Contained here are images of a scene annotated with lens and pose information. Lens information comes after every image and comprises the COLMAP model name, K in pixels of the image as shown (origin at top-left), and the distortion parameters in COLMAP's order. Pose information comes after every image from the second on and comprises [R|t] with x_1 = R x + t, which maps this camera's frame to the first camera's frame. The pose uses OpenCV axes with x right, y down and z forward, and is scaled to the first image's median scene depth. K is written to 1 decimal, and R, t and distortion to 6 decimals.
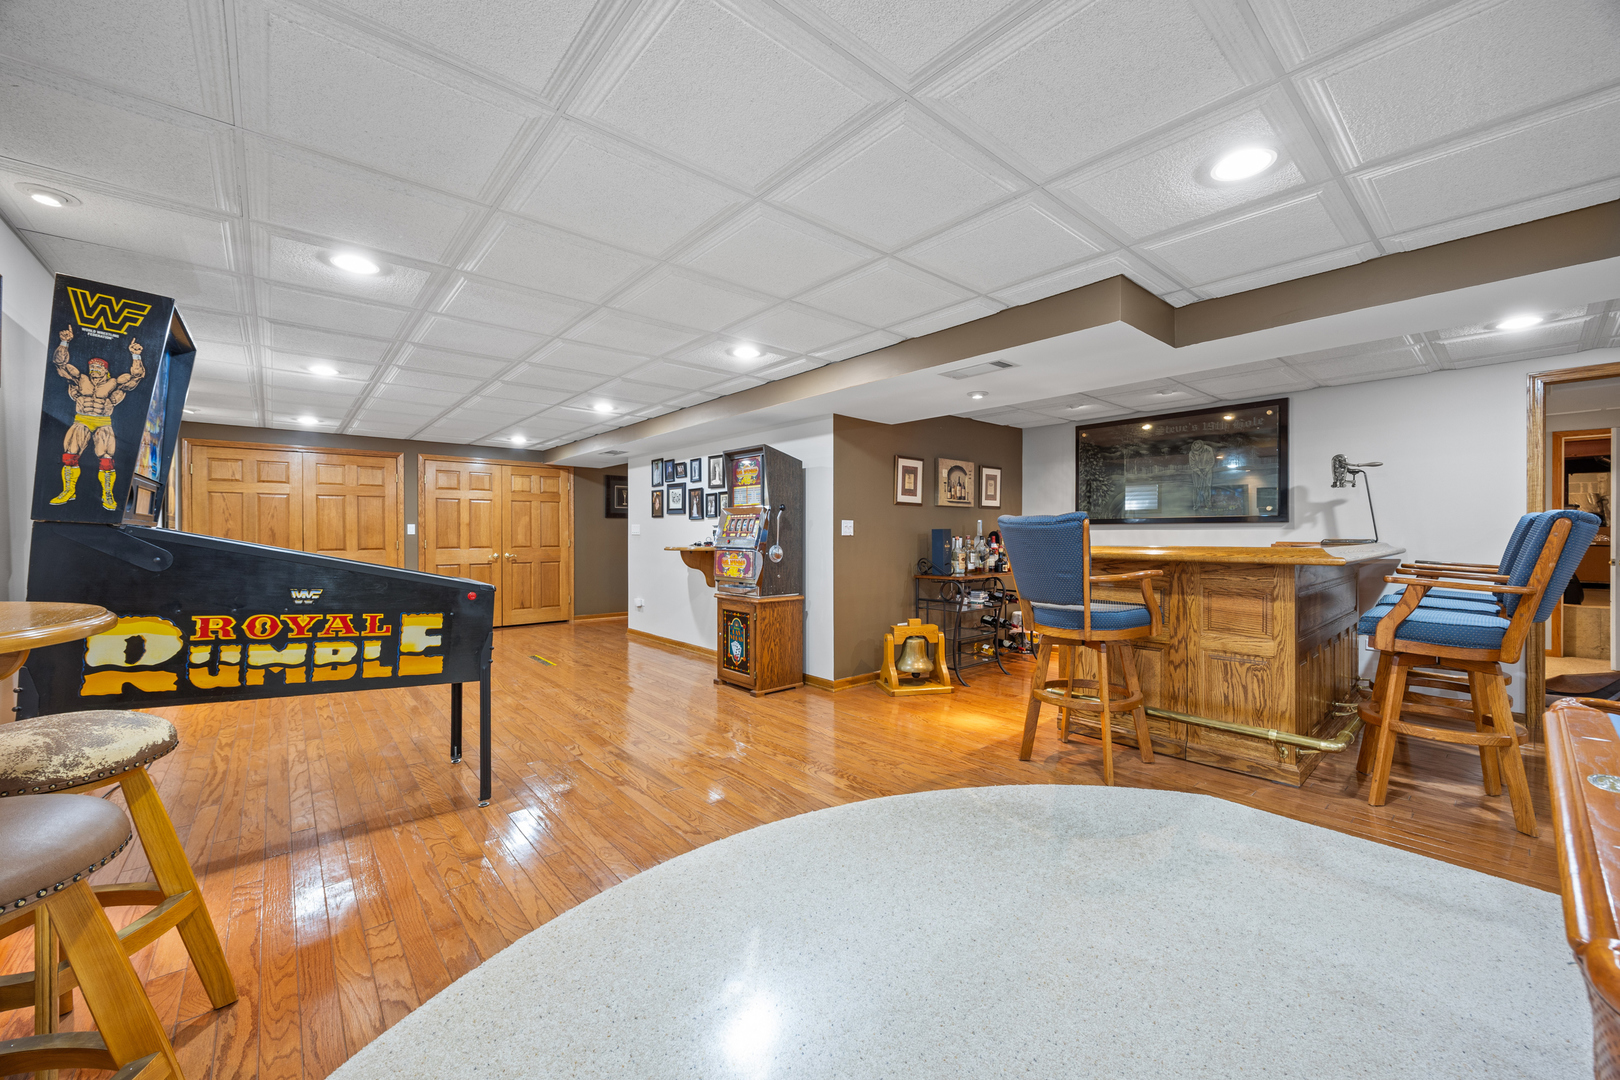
lens RADIAL K [[624.5, 0, 815.1], [0, 624.5, 537.3], [0, 0, 1]] dist [0.000097, -0.000067]
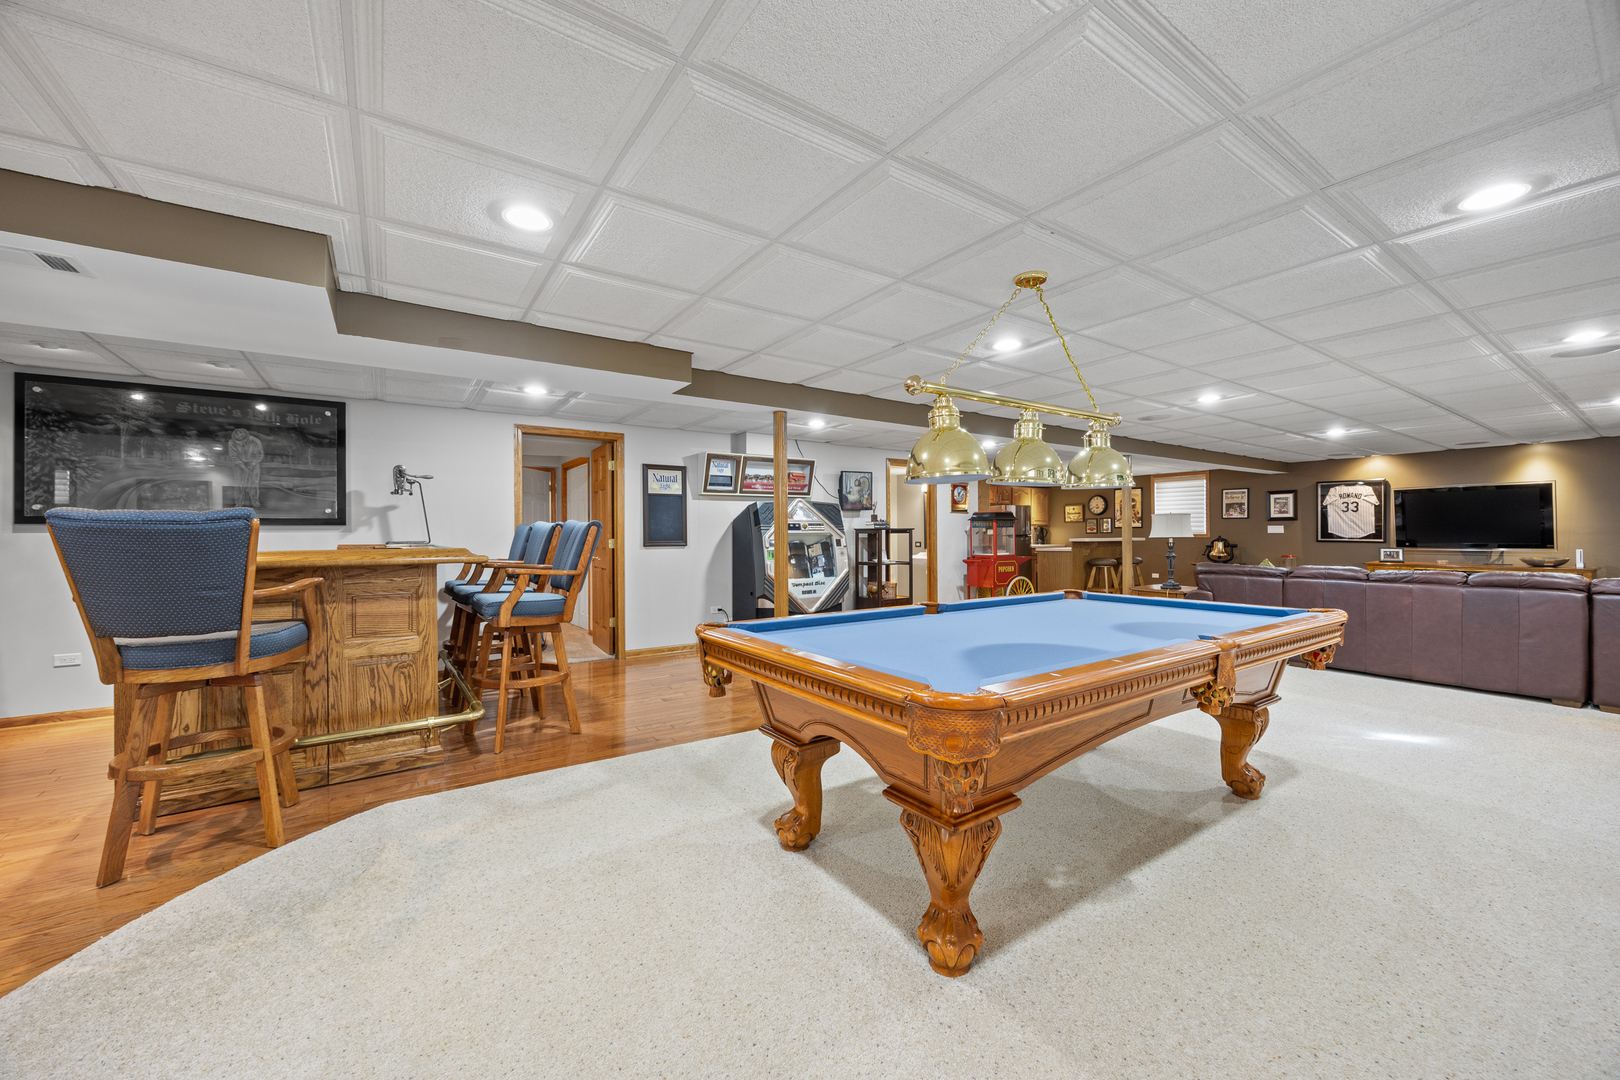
lens RADIAL K [[624.5, 0, 809.2], [0, 624.5, 534.5], [0, 0, 1]] dist [0.000097, -0.000067]
pose [[0.113691, 0.000285, 0.993516, -0.245243], [0.010910, 0.999939, -0.001536, 0.000550], [-0.993456, 0.011014, 0.113681, 0.207325]]
